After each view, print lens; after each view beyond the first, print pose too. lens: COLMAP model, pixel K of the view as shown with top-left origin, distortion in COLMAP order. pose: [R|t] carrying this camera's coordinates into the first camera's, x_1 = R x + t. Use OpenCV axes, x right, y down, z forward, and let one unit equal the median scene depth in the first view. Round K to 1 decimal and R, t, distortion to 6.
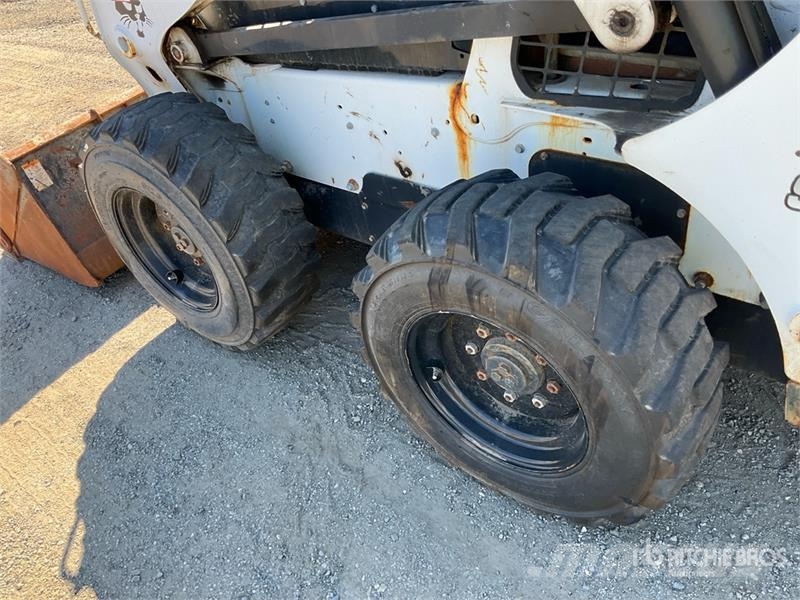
lens RADIAL K [[649.3, 0, 398.2], [0, 649.3, 294.4], [0, 0, 1]] dist [0.087862, -0.154853]
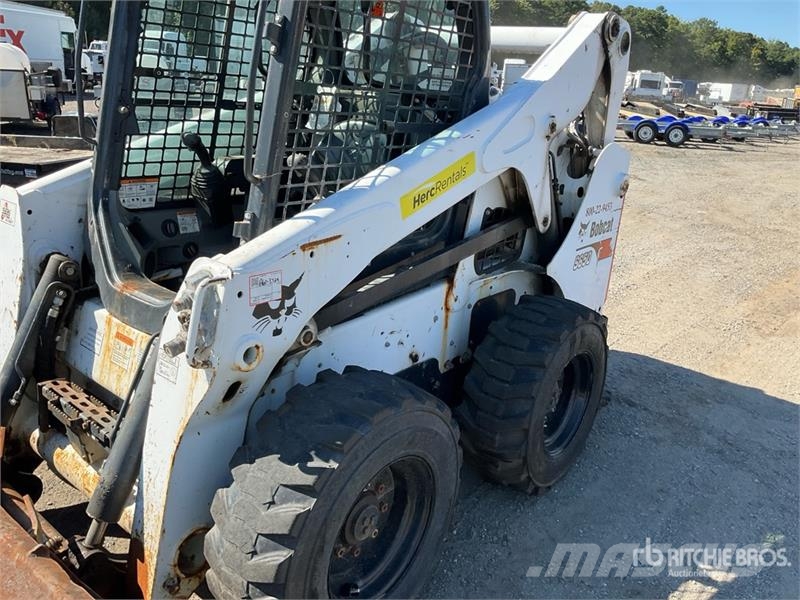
lens RADIAL K [[649.3, 0, 393.5], [0, 649.3, 312.8], [0, 0, 1]] dist [0.087862, -0.154853]
pose [[0.029648, -0.173378, 0.984409, -1.329852], [0.588055, 0.799401, 0.123083, -0.459435], [-0.808277, 0.575238, 0.125656, 0.789197]]
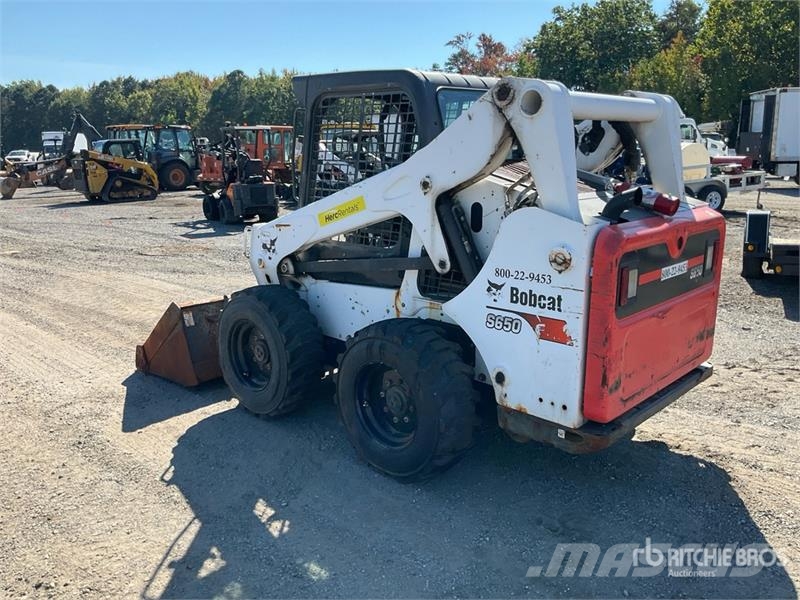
lens RADIAL K [[649.3, 0, 392.2], [0, 649.3, 303.7], [0, 0, 1]] dist [0.087862, -0.154853]
pose [[0.981595, 0.173729, -0.079305, 0.221657], [-0.190914, 0.882238, -0.430358, 0.632668], [-0.004800, 0.437578, 0.899168, -0.947691]]
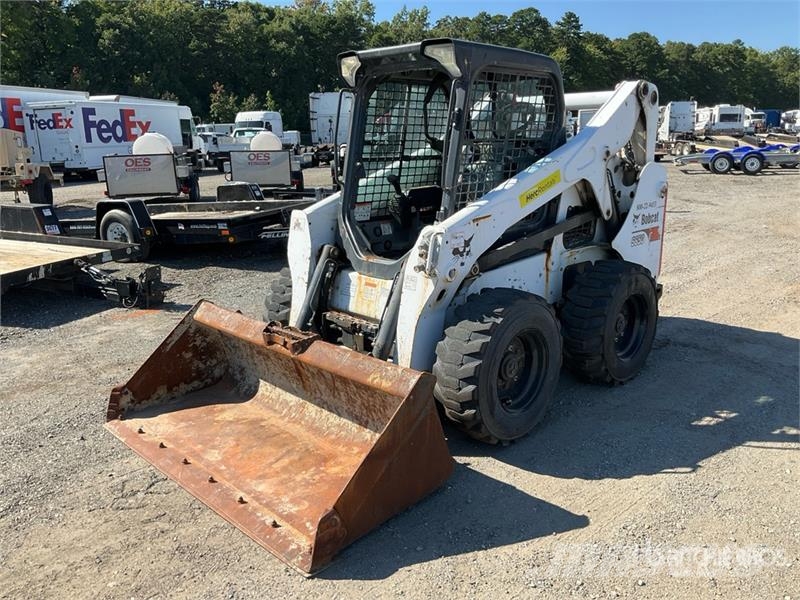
lens RADIAL K [[649.3, 0, 390.1], [0, 649.3, 315.7], [0, 0, 1]] dist [0.087862, -0.154853]
pose [[0.154743, -0.100378, 0.982842, -2.277979], [0.632010, 0.774692, -0.020387, -0.398552], [-0.759354, 0.624321, 0.183318, 0.968245]]
